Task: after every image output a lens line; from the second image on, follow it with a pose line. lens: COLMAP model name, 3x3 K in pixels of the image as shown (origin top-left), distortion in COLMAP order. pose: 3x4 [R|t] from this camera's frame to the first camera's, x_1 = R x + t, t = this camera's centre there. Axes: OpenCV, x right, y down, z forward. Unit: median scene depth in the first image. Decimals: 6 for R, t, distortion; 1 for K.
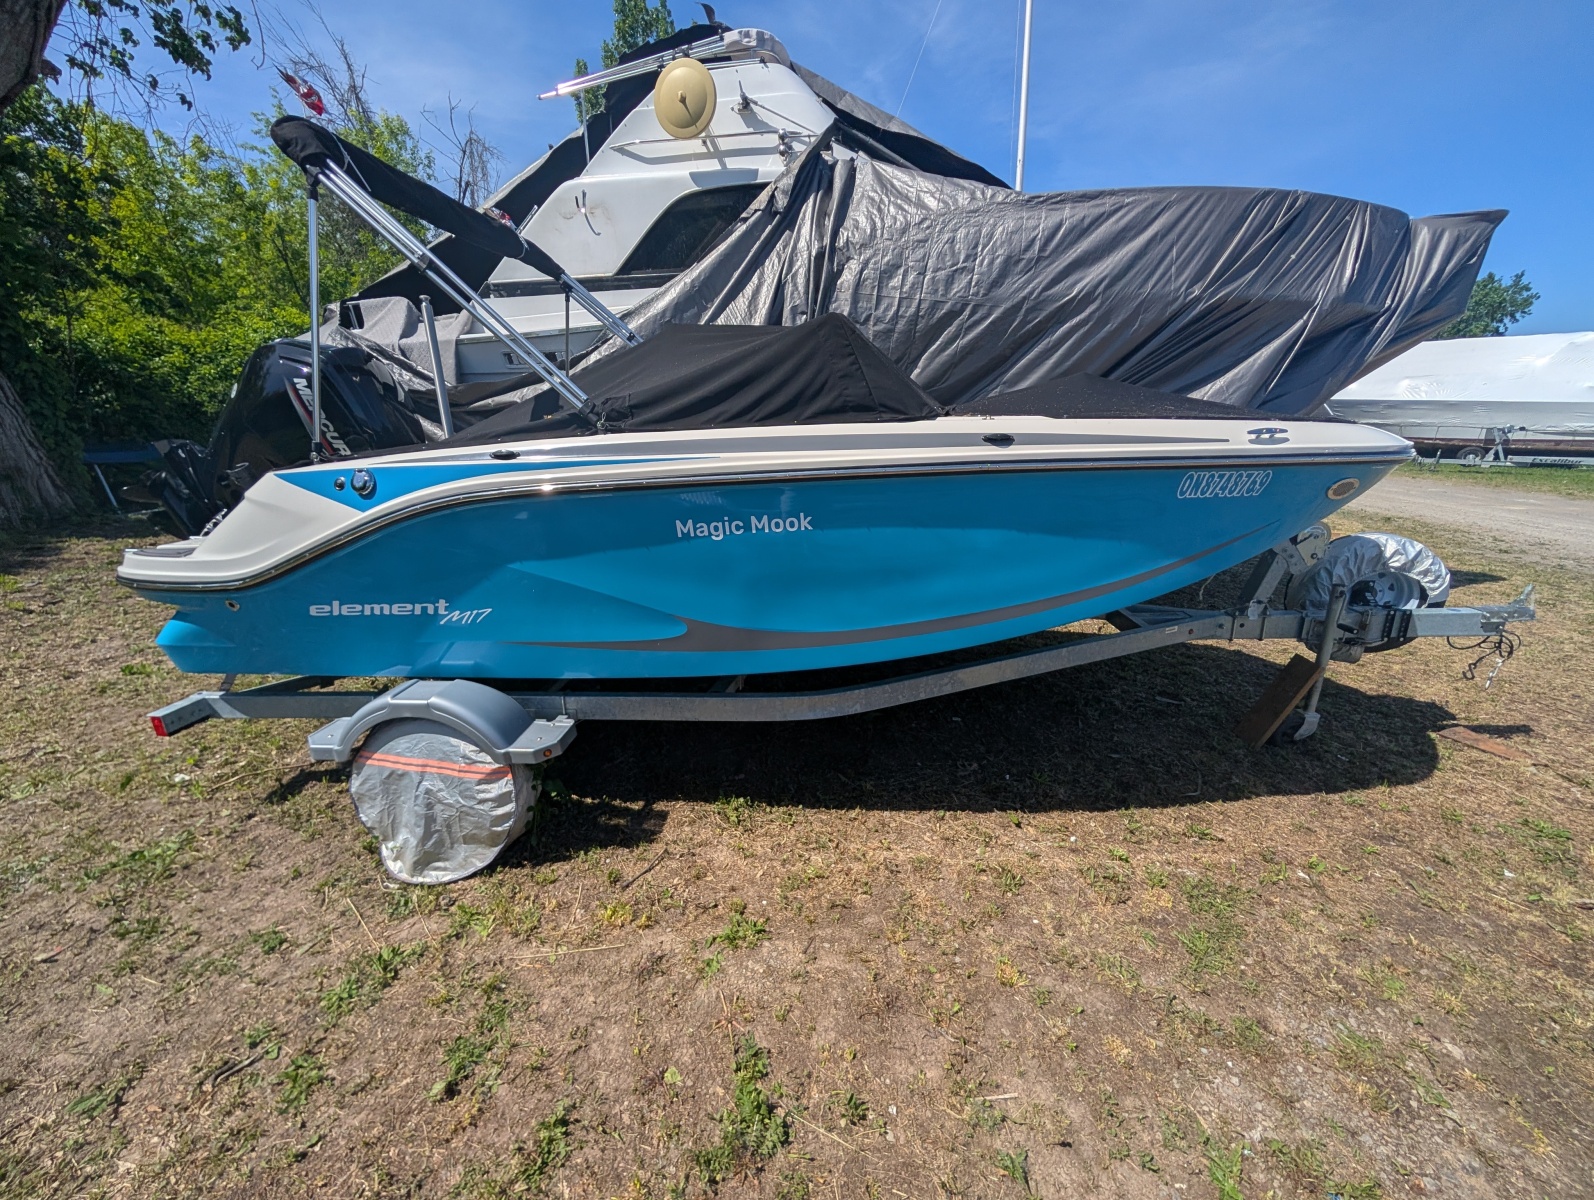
lens RADIAL K [[596.4, 0, 795.1], [0, 596.4, 590.3], [0, 0, 1]] dist [-0.001323, 0.000011]
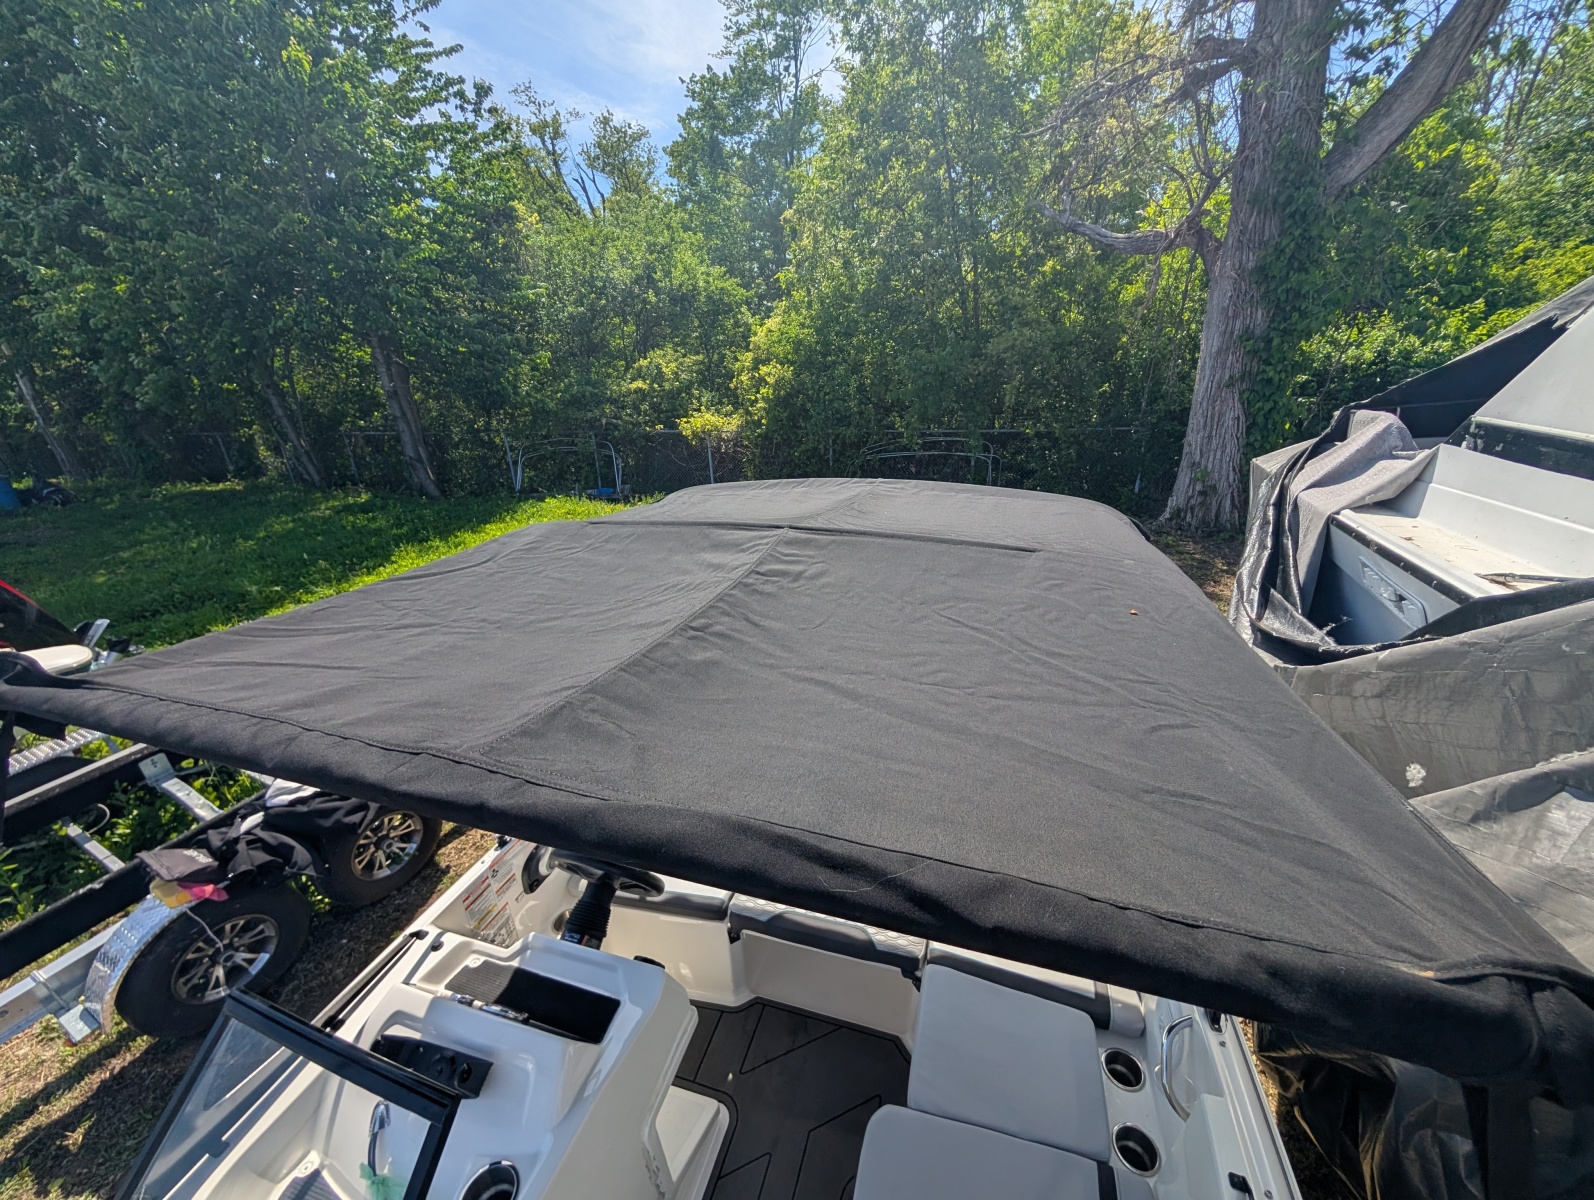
lens RADIAL K [[607.3, 0, 803.1], [0, 607.3, 593.0], [0, 0, 1]] dist [0.000678, 0.000318]
pose [[-0.230884, 0.370907, -0.899512, 0.165929], [-0.246487, 0.872036, 0.422845, -0.572166], [0.941242, 0.319345, -0.109915, 0.706068]]
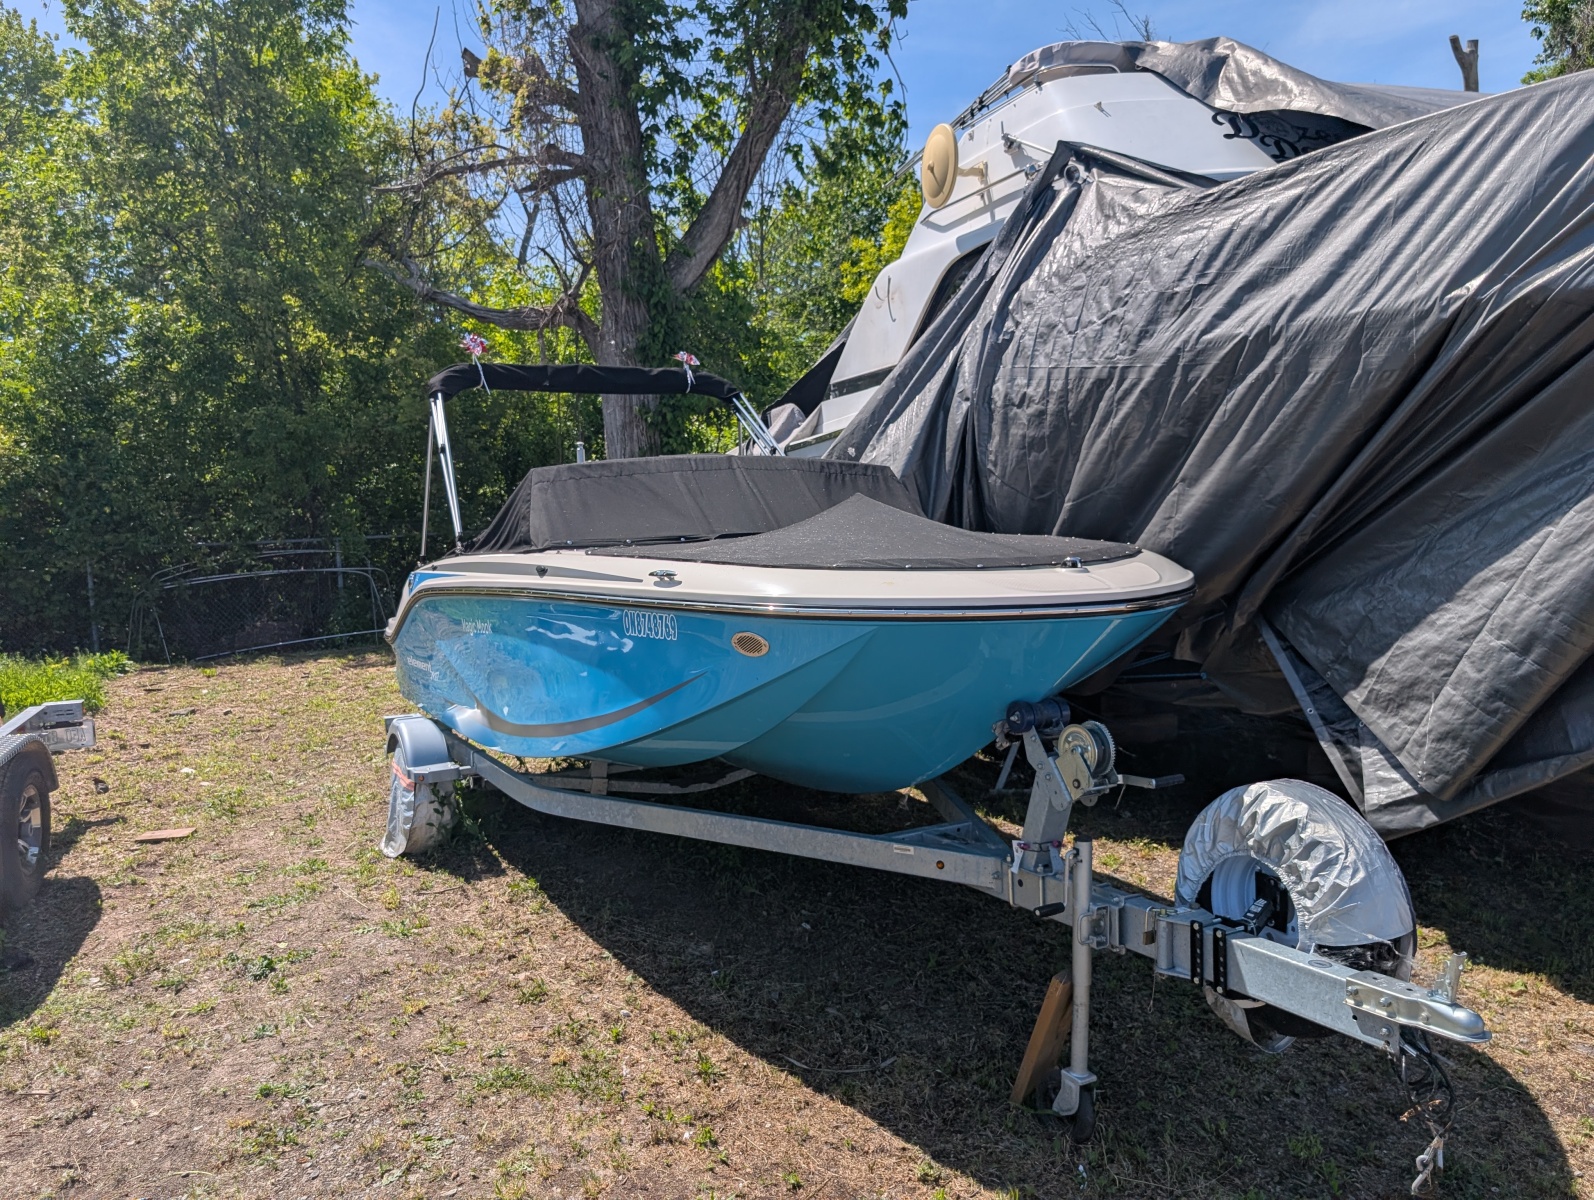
lens RADIAL K [[1148.0, 0, 801.5], [0, 1148.0, 612.7], [0, 0, 1]] dist [-0.012537, 0.001170]
pose [[0.546809, 0.069950, -0.834330, 1.183684], [-0.216214, 0.974501, -0.060002, -0.068780], [0.808858, 0.213203, 0.547990, 0.090173]]
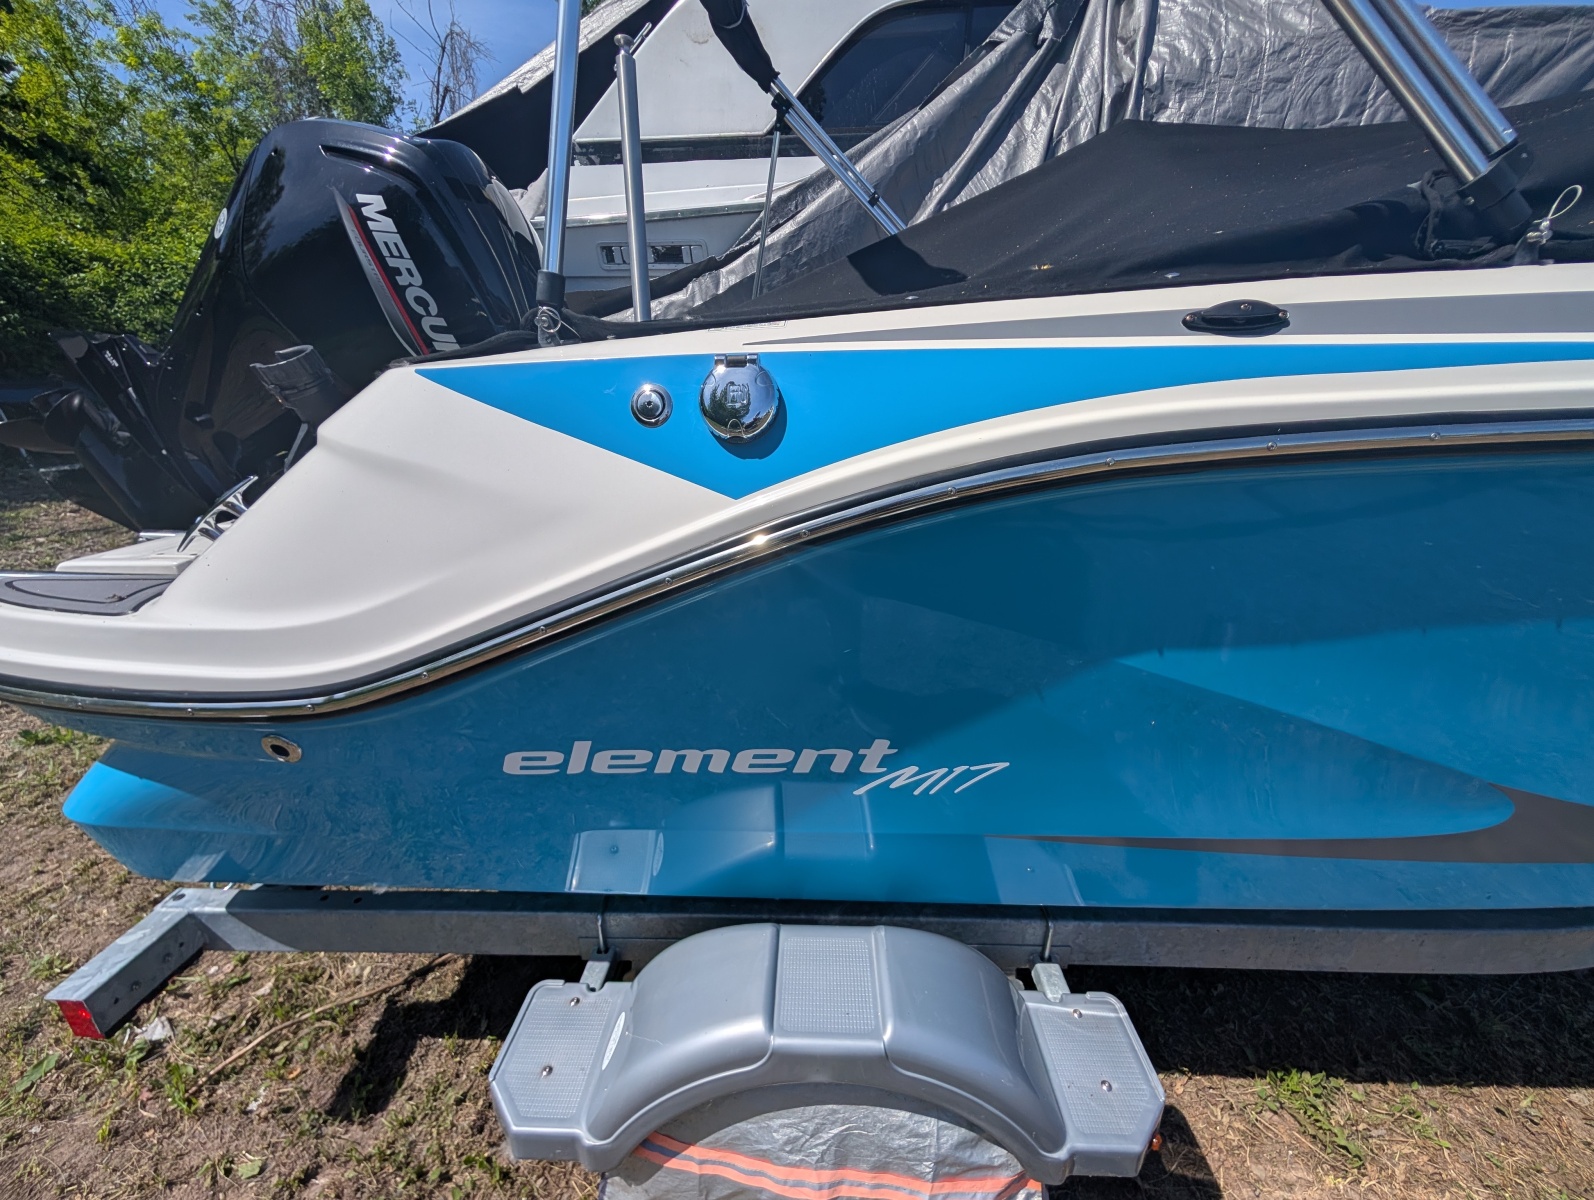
lens RADIAL K [[607.3, 0, 803.1], [0, 607.3, 593.0], [0, 0, 1]] dist [0.000678, 0.000318]
pose [[0.998885, 0.014319, 0.044992, -0.339881], [-0.016638, 0.998530, 0.051589, -0.047743], [-0.044187, -0.052280, 0.997654, 0.328225]]
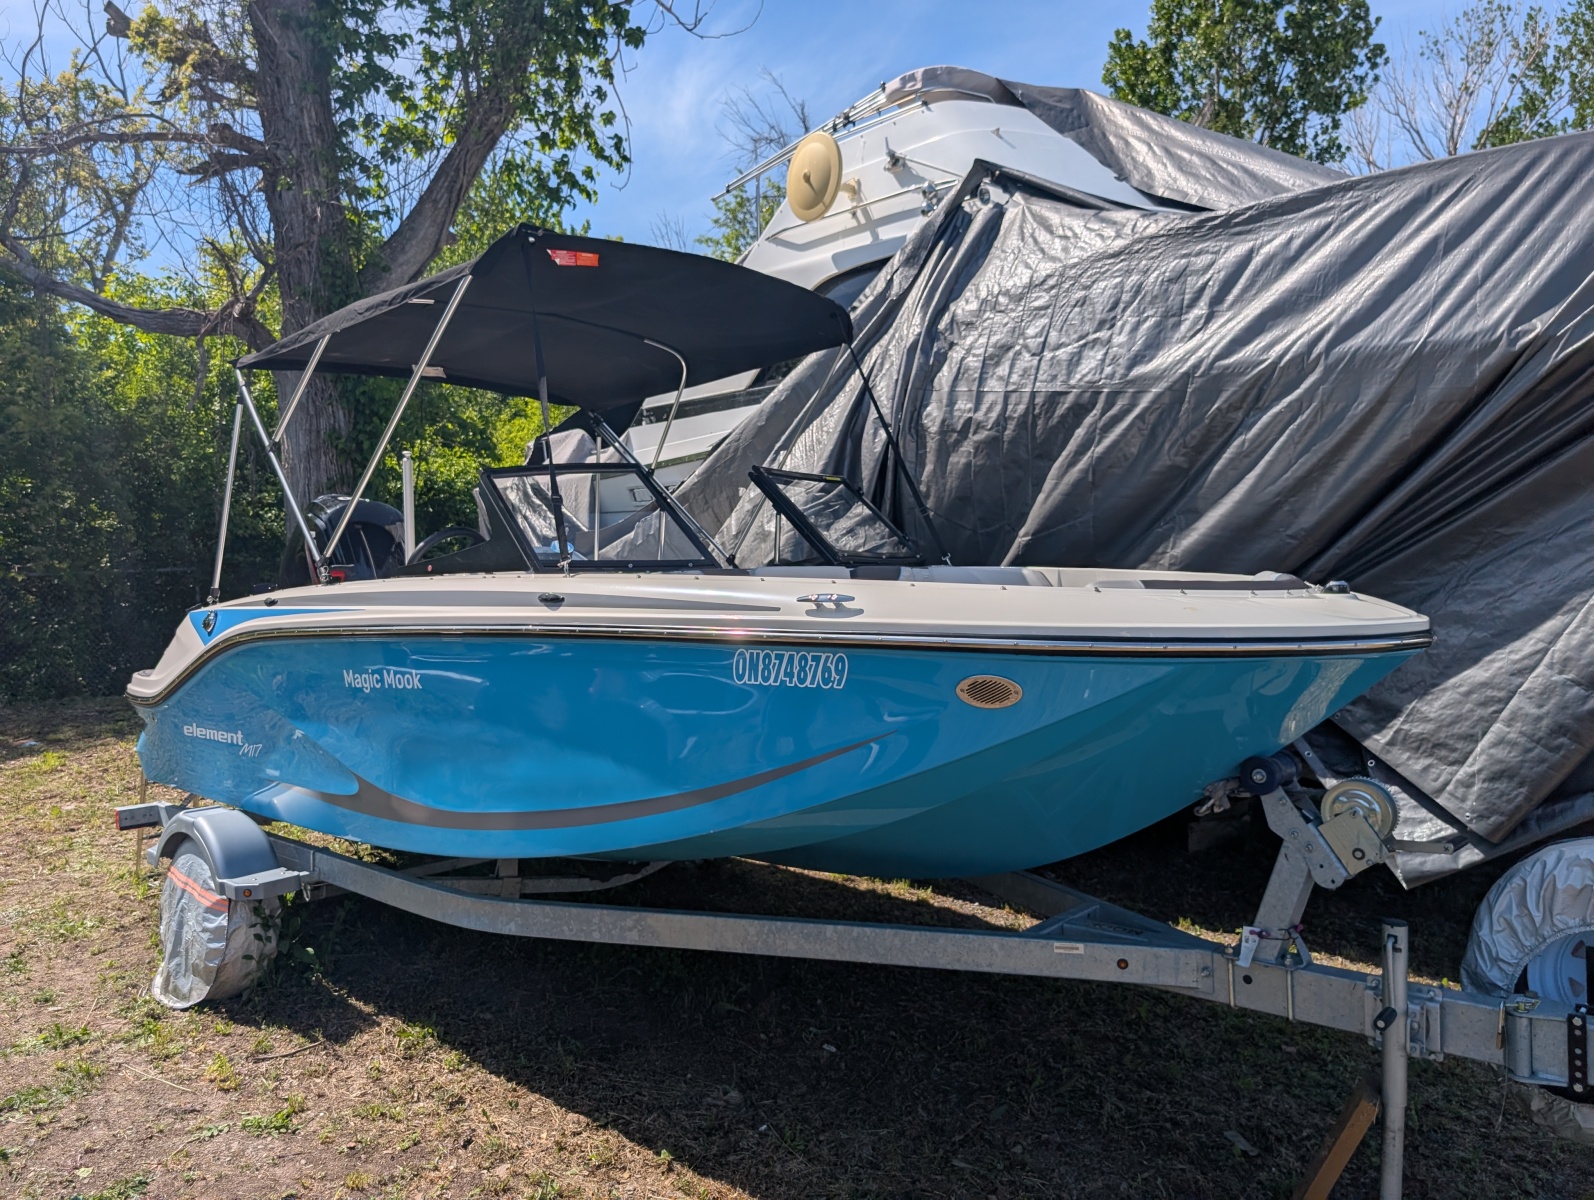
lens RADIAL K [[1132.5, 0, 797.0], [0, 1132.5, 600.0], [0, 0, 1]] dist [0.009348, -0.024052]
pose [[0.794337, 0.025436, -0.606944, 0.762596], [-0.172947, 0.967246, -0.185808, -0.004542], [0.582338, 0.252564, 0.772719, -0.025783]]
